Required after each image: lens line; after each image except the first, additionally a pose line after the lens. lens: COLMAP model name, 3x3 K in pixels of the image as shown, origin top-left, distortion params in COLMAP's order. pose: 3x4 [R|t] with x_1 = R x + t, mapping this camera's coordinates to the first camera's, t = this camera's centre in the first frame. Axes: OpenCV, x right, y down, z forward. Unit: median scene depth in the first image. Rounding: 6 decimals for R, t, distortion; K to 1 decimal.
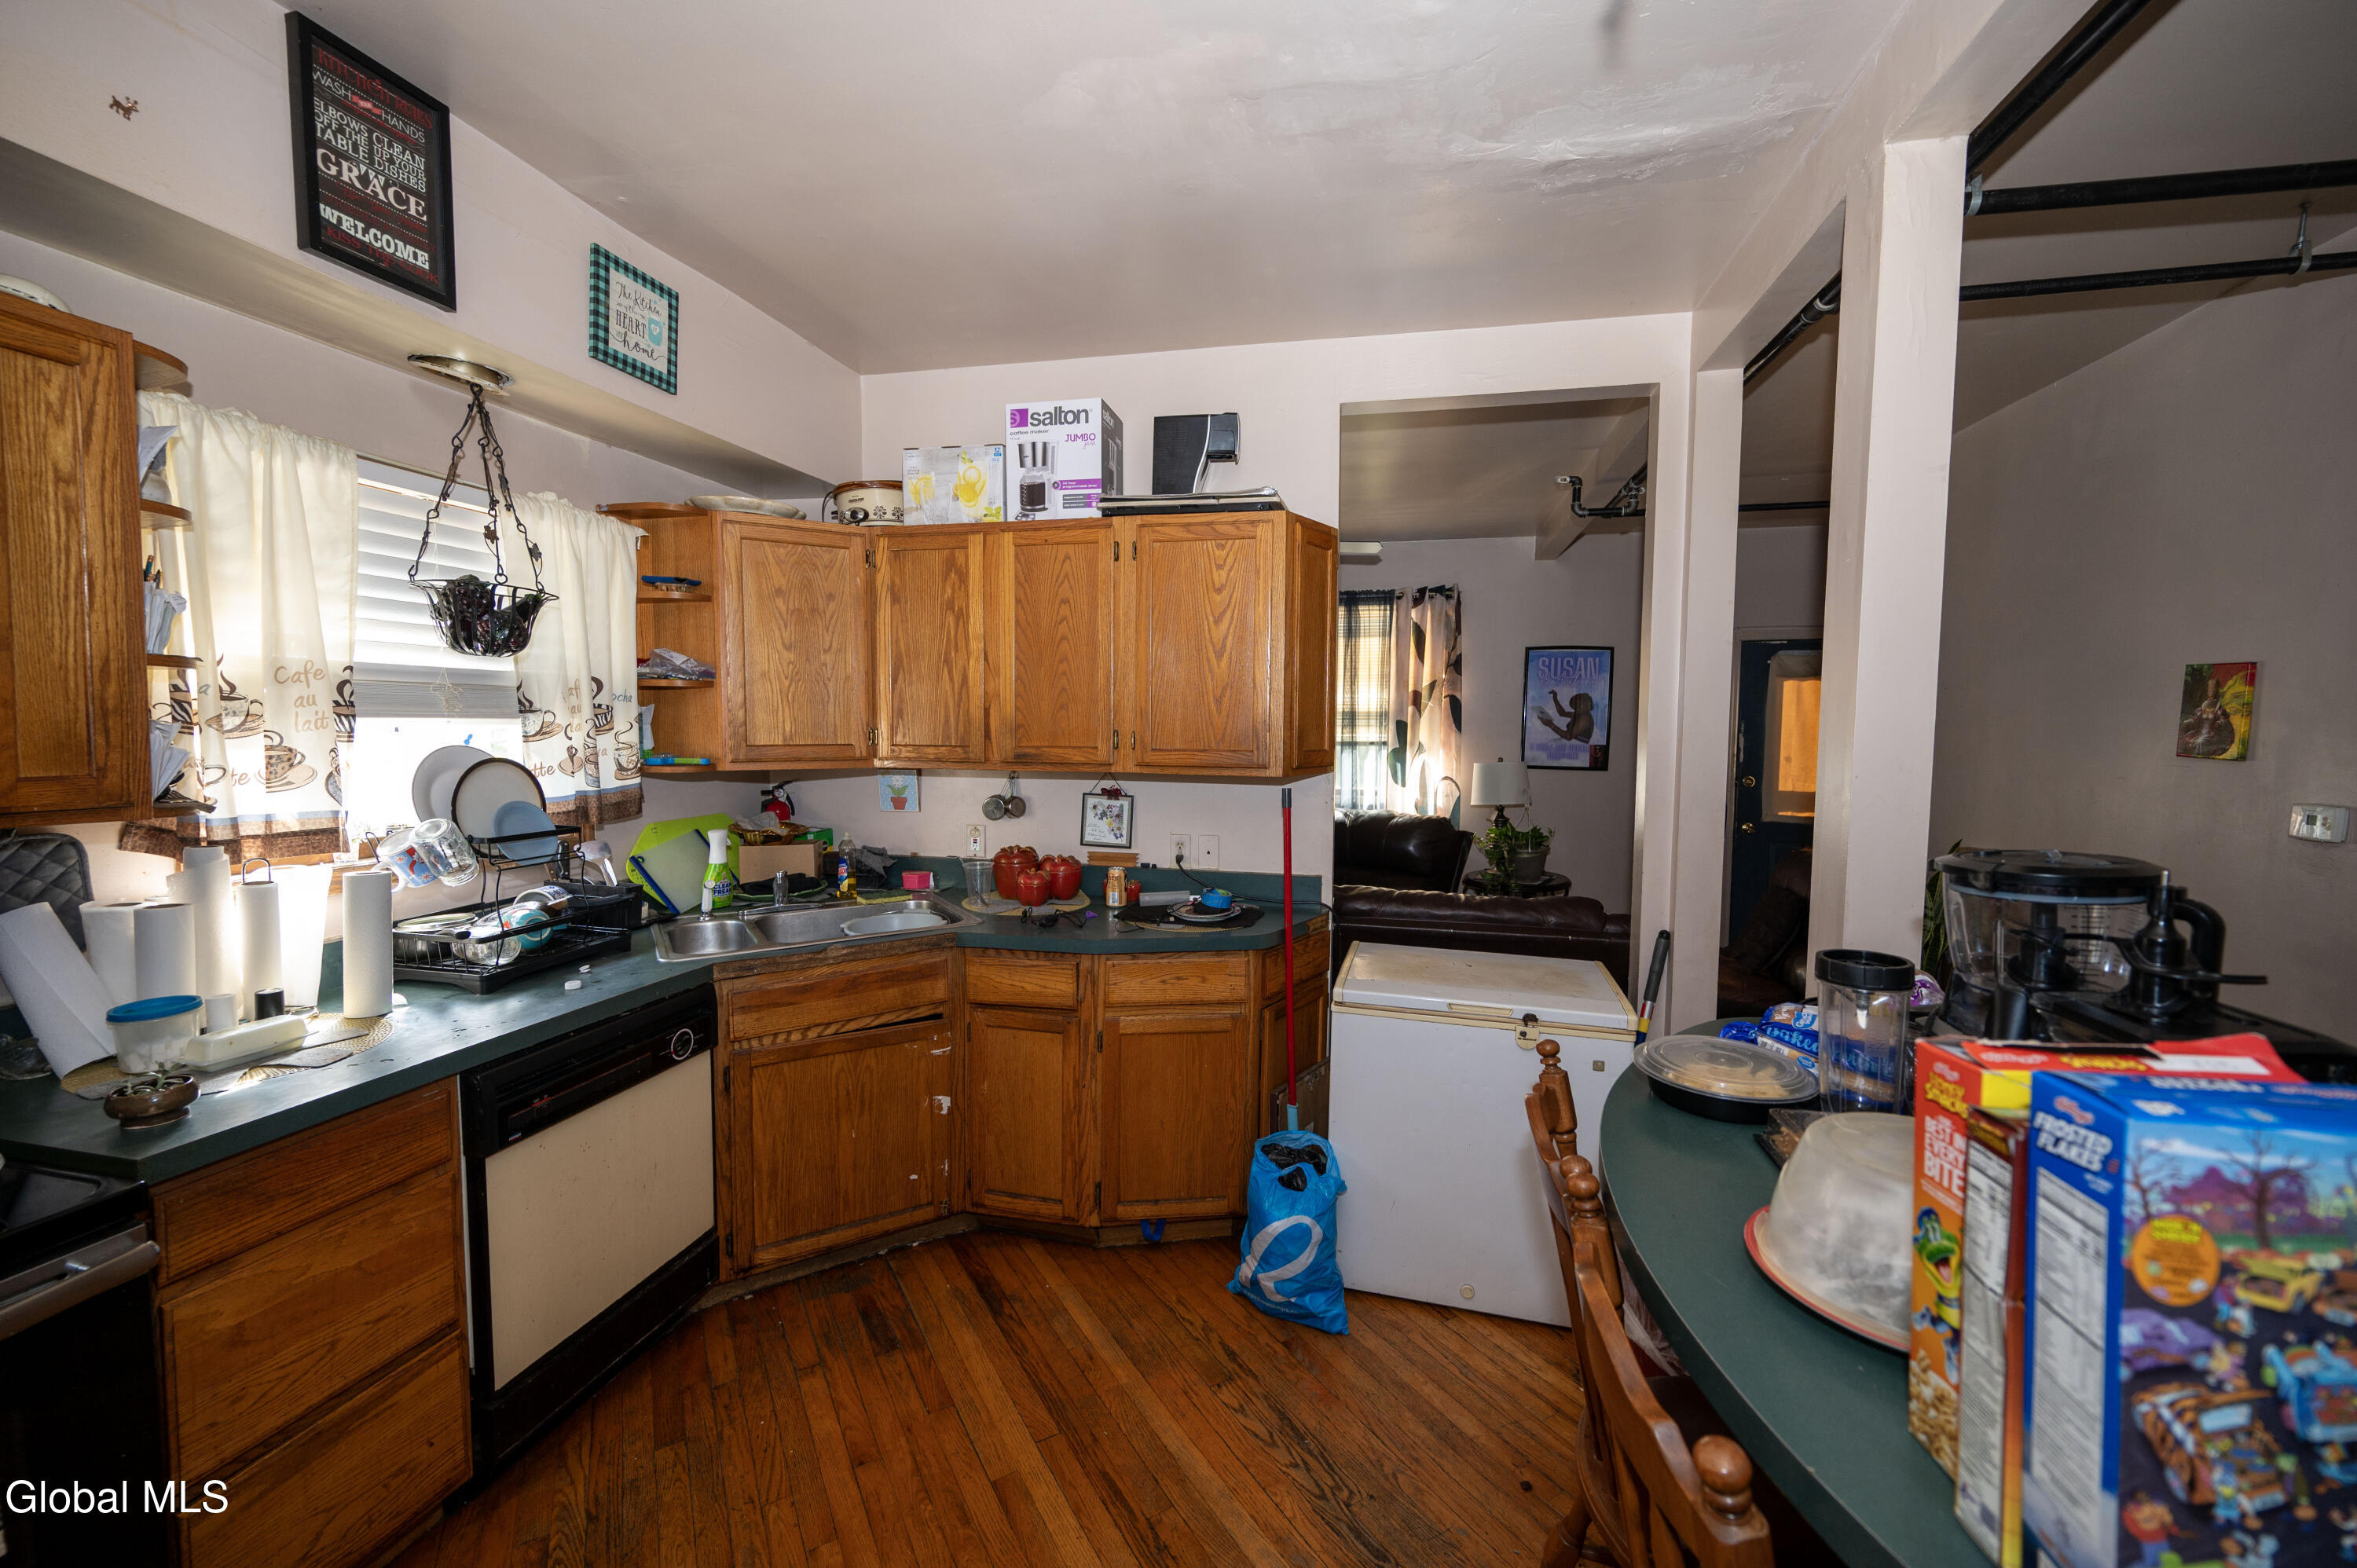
lens RADIAL K [[944.5, 0, 1180.6], [0, 944.5, 770.1], [0, 0, 1]] dist [-0.002413, -0.000416]
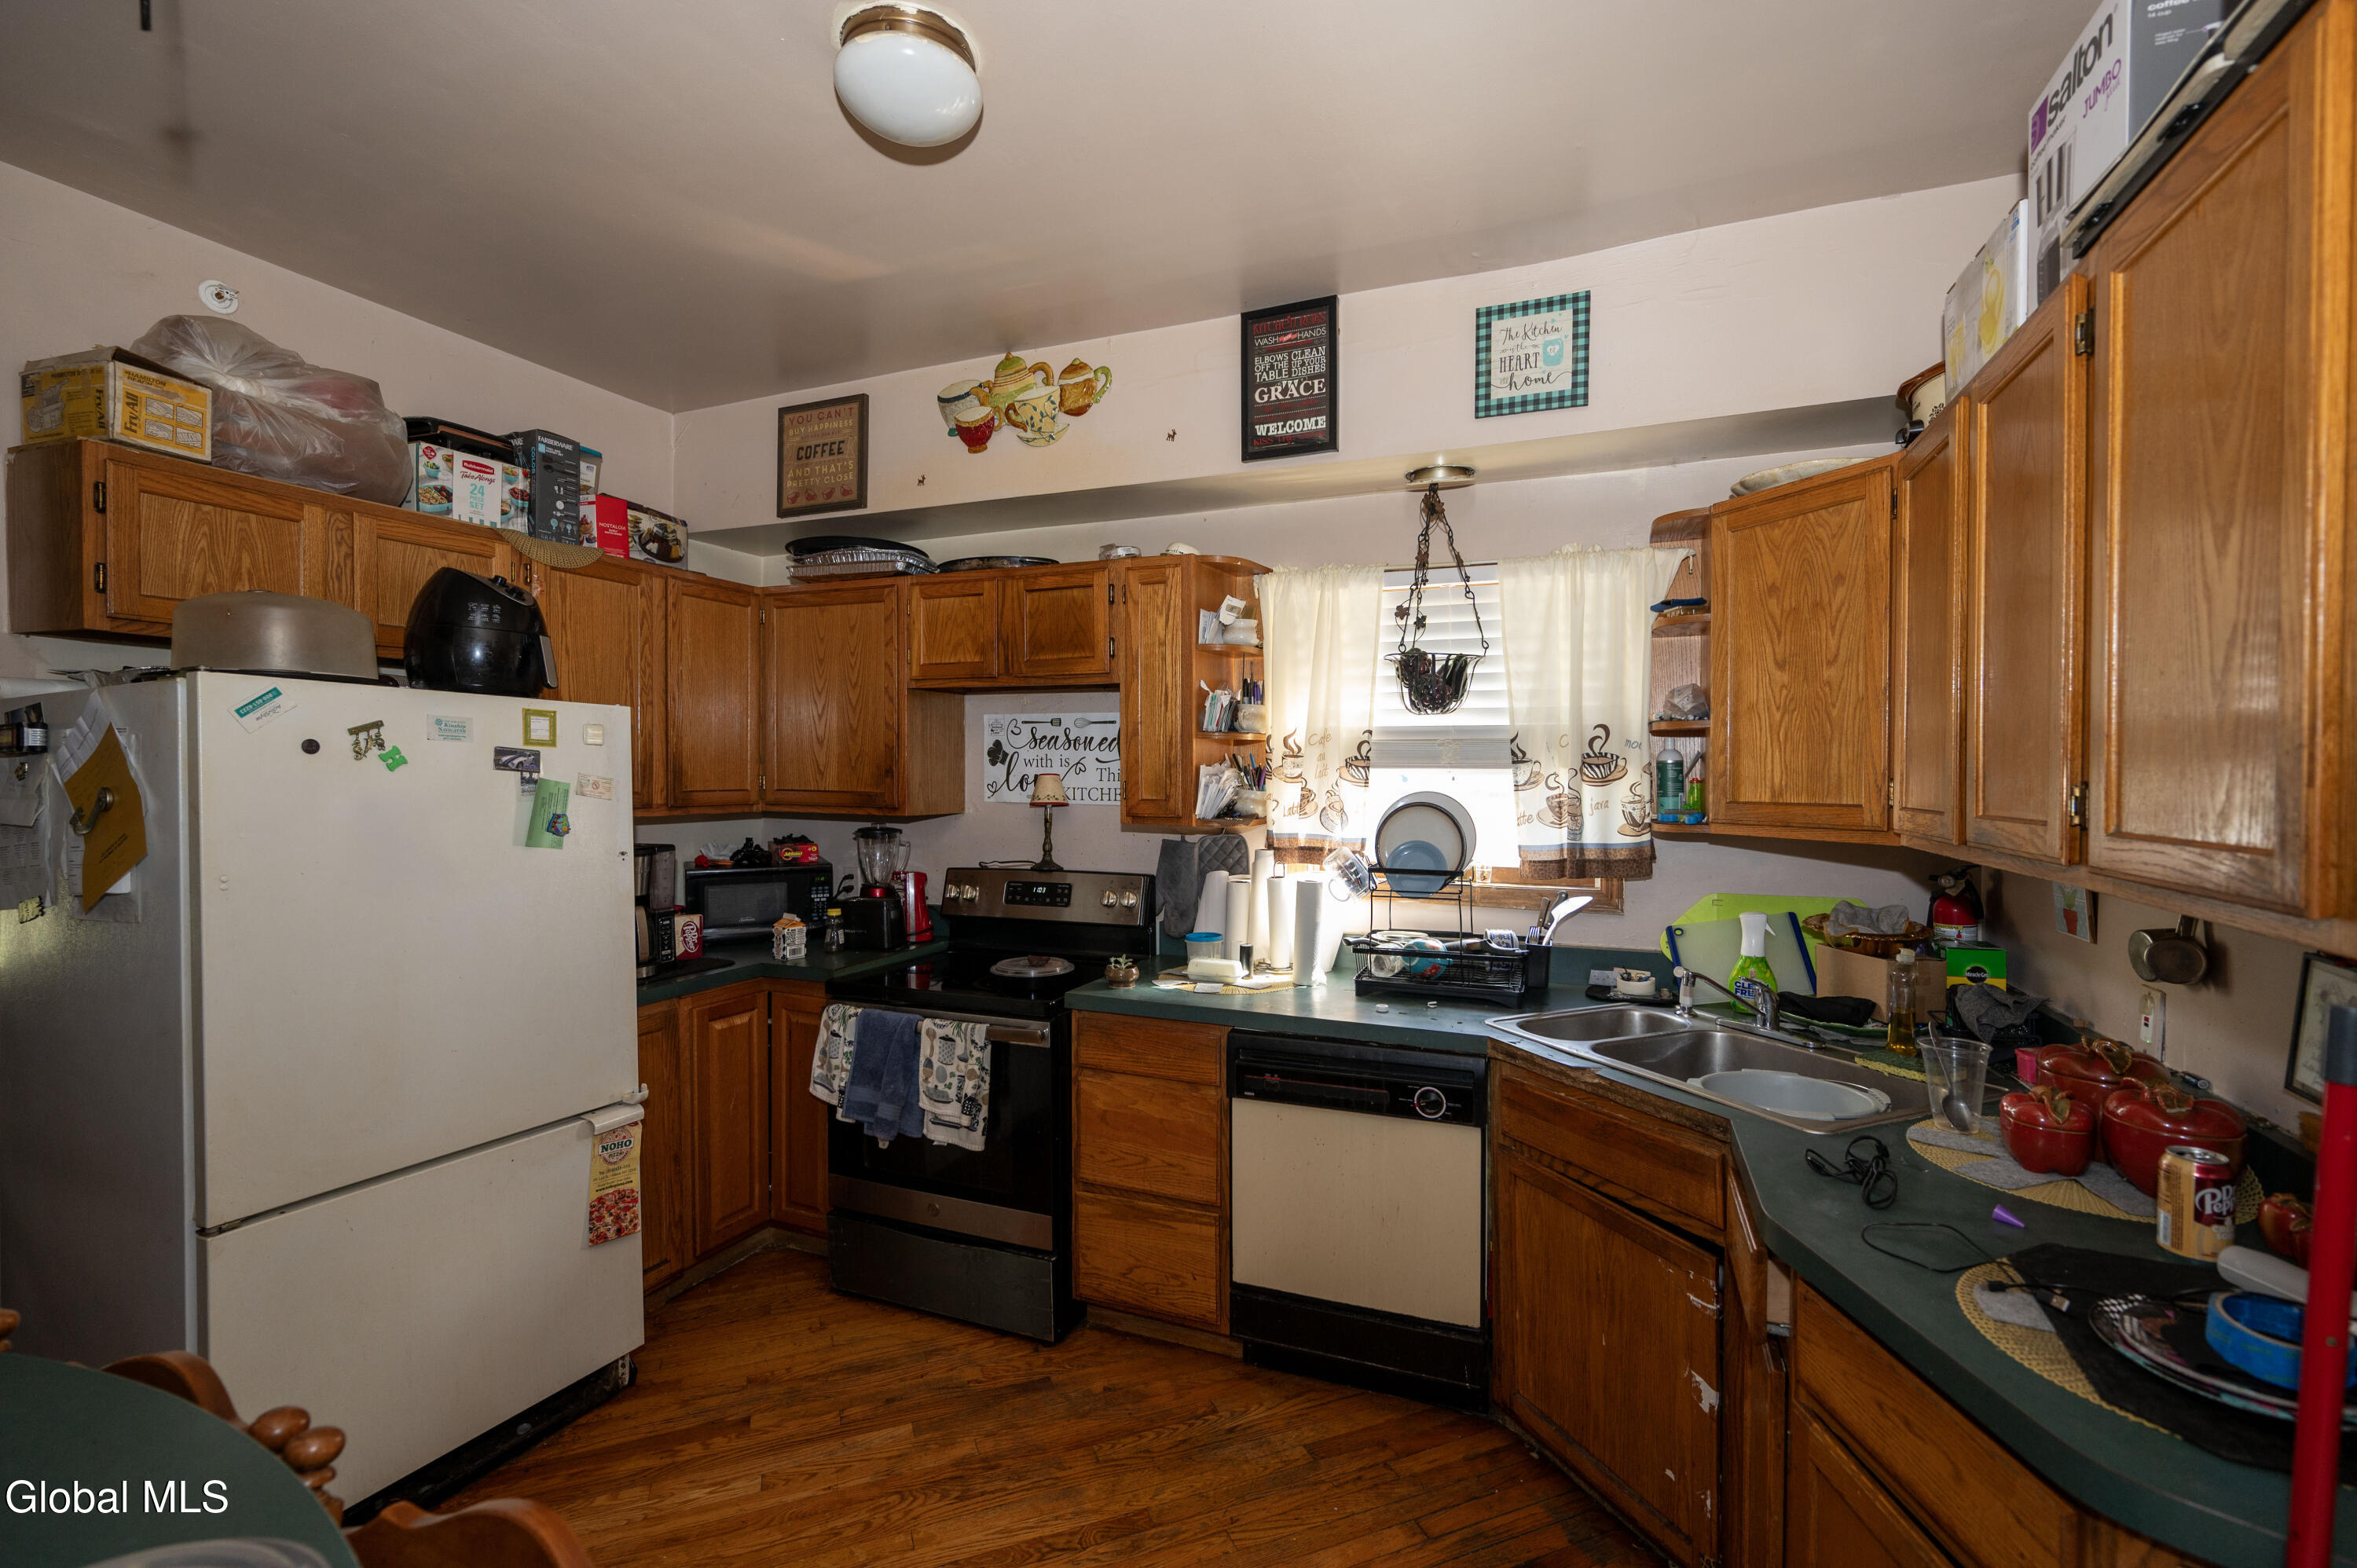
lens RADIAL K [[995.8, 0, 1188.7], [0, 995.8, 788.9], [0, 0, 1]] dist [0.001758, 0.000050]
pose [[-0.161948, 0.006374, -0.986779, 0.504262], [-0.056118, 0.998301, 0.015659, -0.031115], [0.985202, 0.057912, -0.161315, 0.880753]]
